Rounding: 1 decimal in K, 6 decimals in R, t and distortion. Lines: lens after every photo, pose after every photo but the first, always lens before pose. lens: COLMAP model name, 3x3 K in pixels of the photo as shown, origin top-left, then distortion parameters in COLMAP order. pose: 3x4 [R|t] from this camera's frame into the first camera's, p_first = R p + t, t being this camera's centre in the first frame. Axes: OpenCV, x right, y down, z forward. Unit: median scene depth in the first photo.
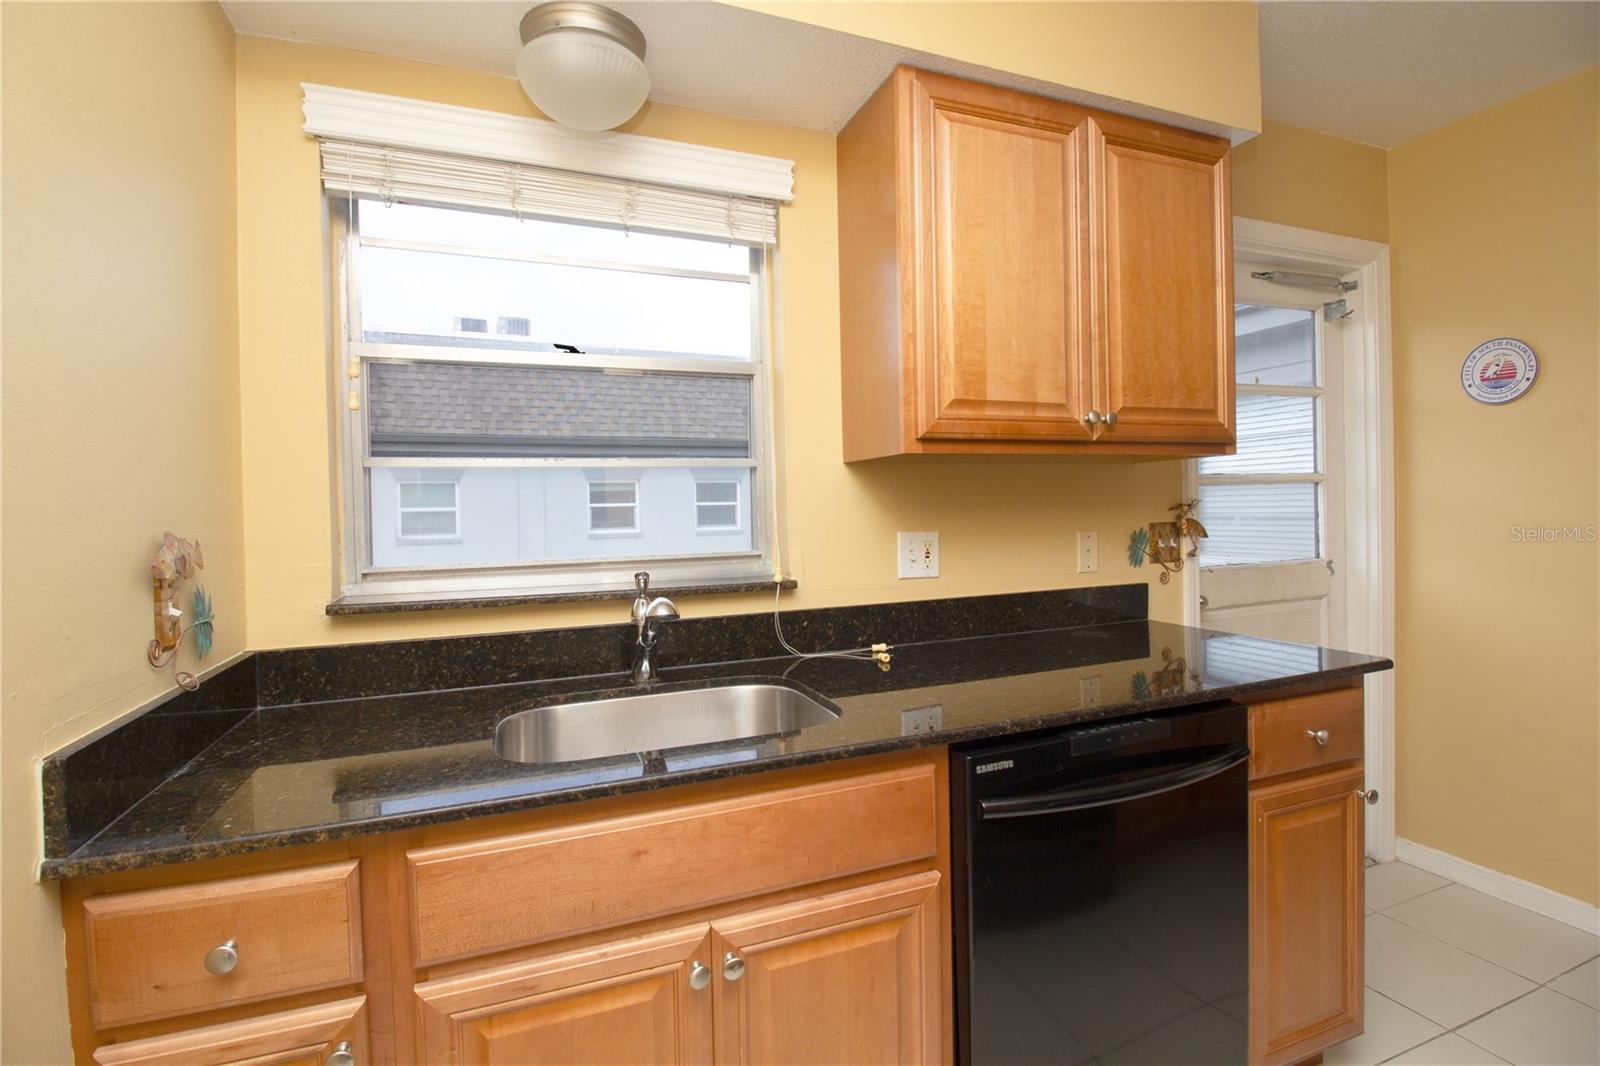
lens RADIAL K [[735.6, 0, 798.3], [0, 735.6, 518.6], [0, 0, 1]] dist [0.001310, -0.015047]
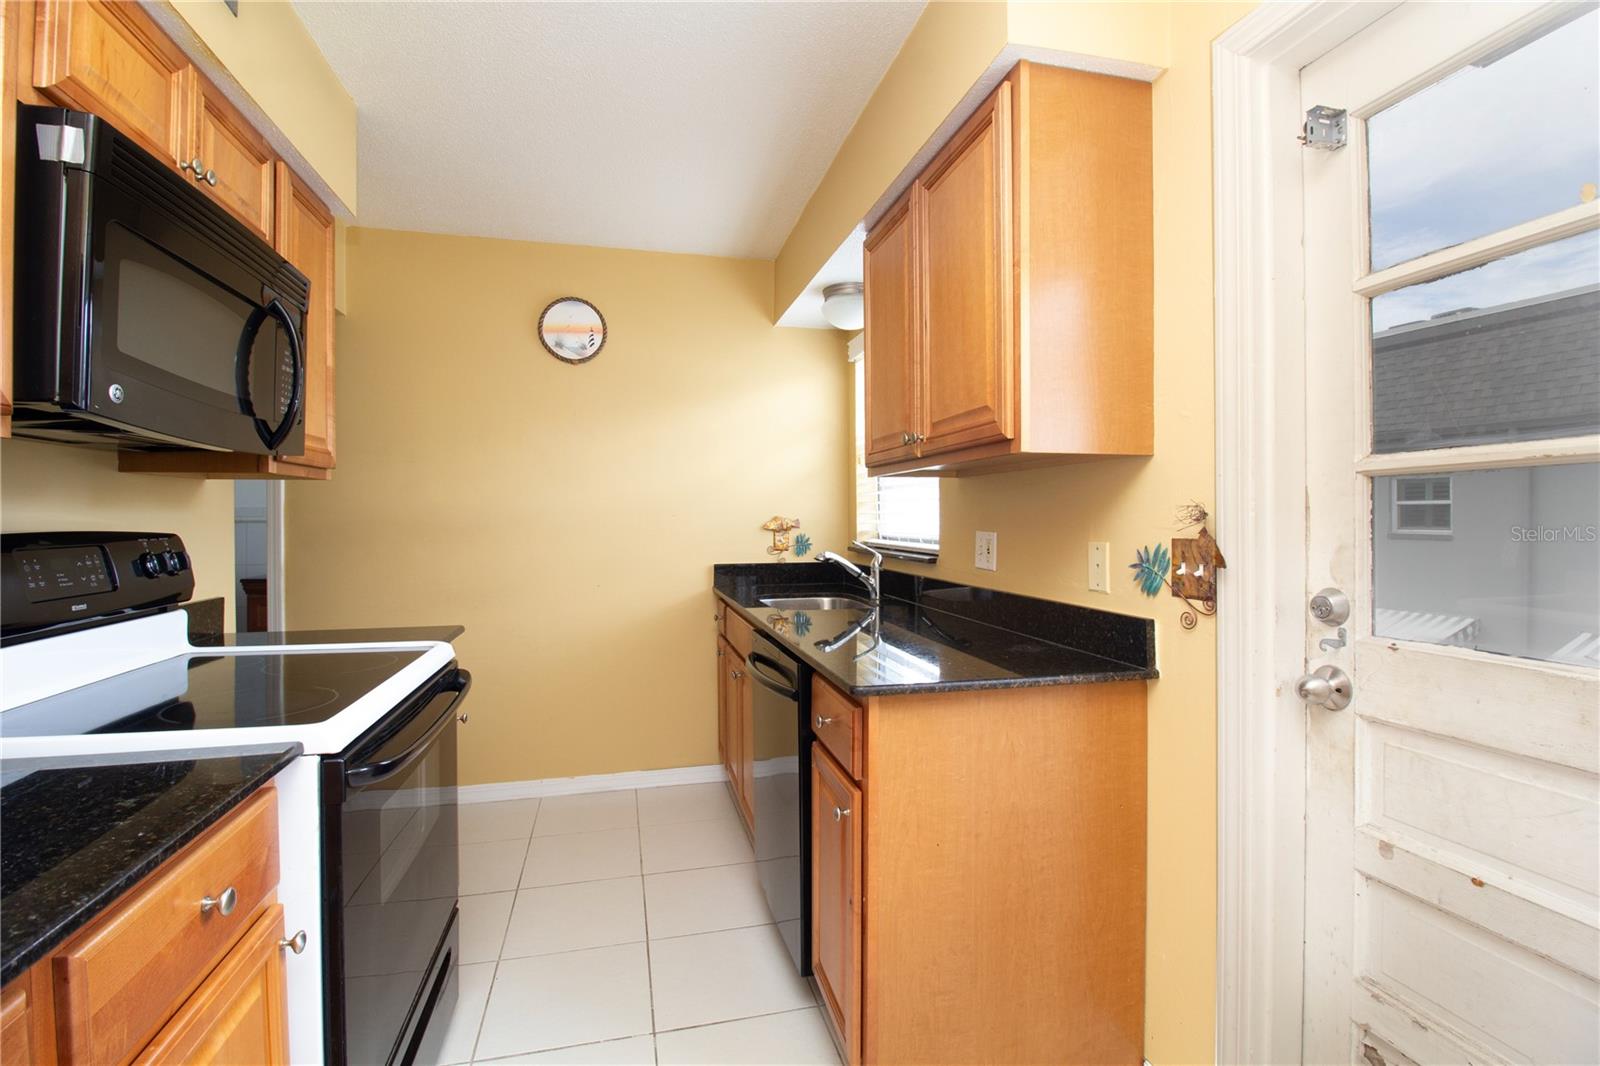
lens RADIAL K [[735.6, 0, 798.3], [0, 735.6, 518.6], [0, 0, 1]] dist [0.001310, -0.015047]
pose [[-0.127136, 0.025095, -0.991568, 1.208509], [-0.003755, 0.999661, 0.025781, -0.029207], [0.991878, 0.007001, -0.126999, 0.732998]]
